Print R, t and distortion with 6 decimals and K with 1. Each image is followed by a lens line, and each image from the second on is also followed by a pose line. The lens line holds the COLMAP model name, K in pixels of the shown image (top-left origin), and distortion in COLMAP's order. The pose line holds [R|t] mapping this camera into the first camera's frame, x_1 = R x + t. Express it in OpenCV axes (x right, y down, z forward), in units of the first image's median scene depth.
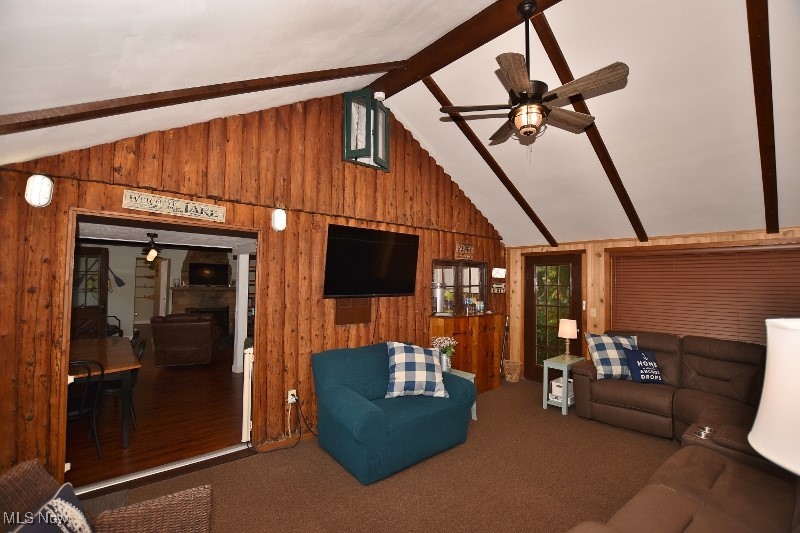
lens RADIAL K [[352.7, 0, 400.0], [0, 352.7, 266.5], [0, 0, 1]] dist [-0.033469, 0.004372]
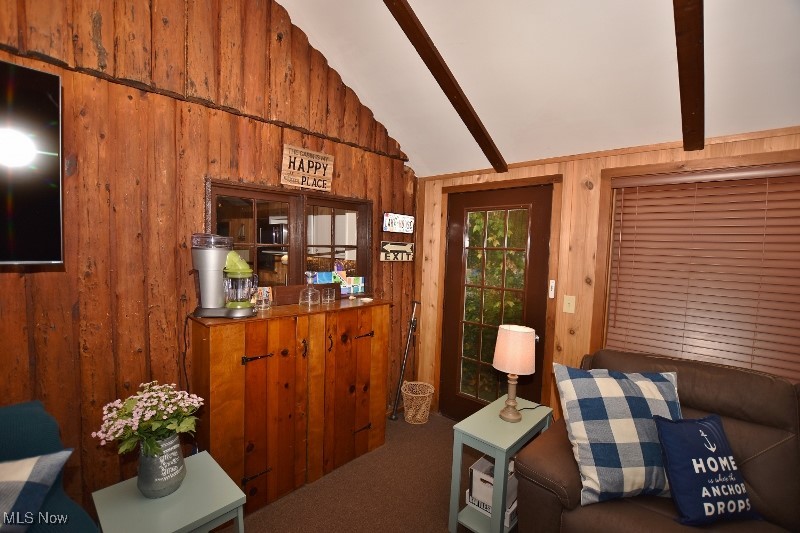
lens RADIAL K [[352.7, 0, 400.0], [0, 352.7, 266.5], [0, 0, 1]] dist [-0.033469, 0.004372]
pose [[0.995123, 0.010663, 0.098068, 0.258125], [-0.020370, 0.994927, 0.098519, 0.034139], [-0.096520, -0.100036, 0.990291, 0.520918]]
